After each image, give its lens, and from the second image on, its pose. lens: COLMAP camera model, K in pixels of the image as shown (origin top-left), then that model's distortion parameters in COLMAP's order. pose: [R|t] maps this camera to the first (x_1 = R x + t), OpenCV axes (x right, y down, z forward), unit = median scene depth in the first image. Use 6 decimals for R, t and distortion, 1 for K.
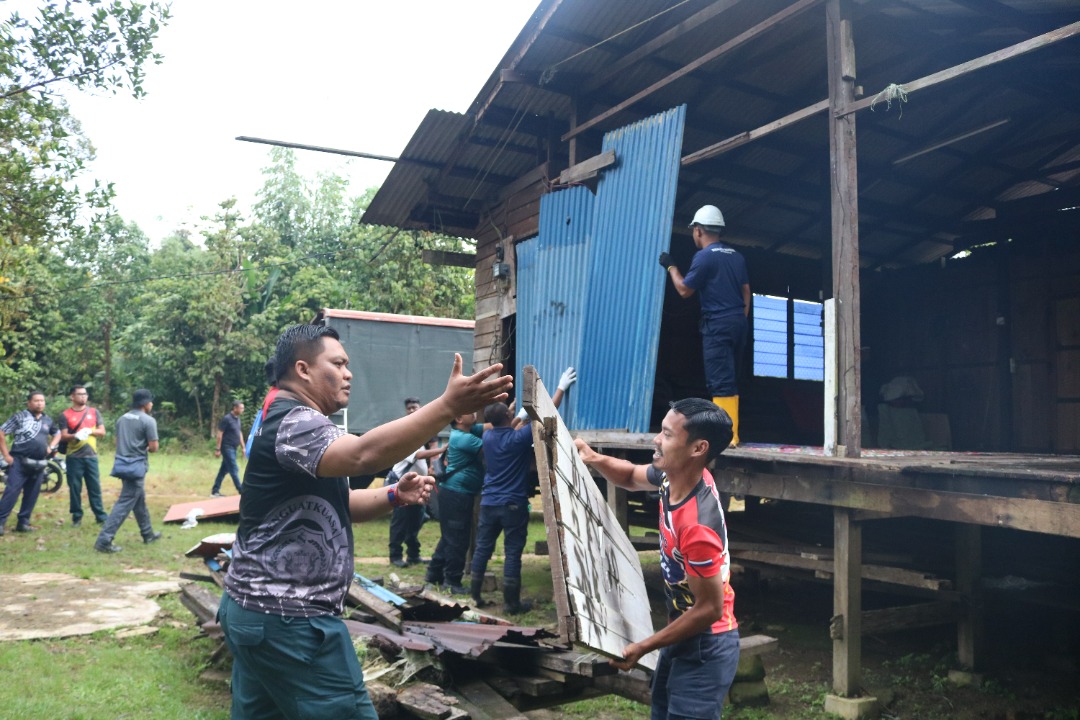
lens RADIAL K [[899.0, 0, 542.5], [0, 899.0, 366.7], [0, 0, 1]] dist [-0.160159, 0.128476]
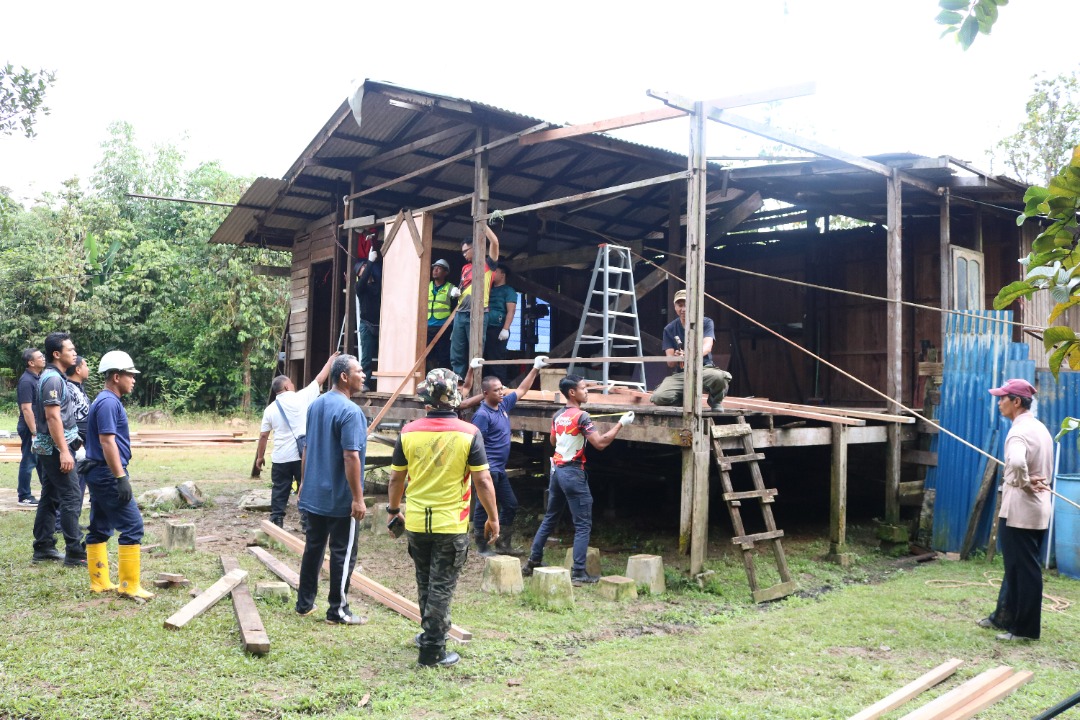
lens RADIAL K [[899.0, 0, 542.5], [0, 899.0, 366.7], [0, 0, 1]] dist [-0.160159, 0.128476]
pose [[0.984571, -0.007481, 0.174826, 0.021230], [-0.000514, 0.998958, 0.045645, -0.009598], [-0.174986, -0.045031, 0.983541, -0.141121]]
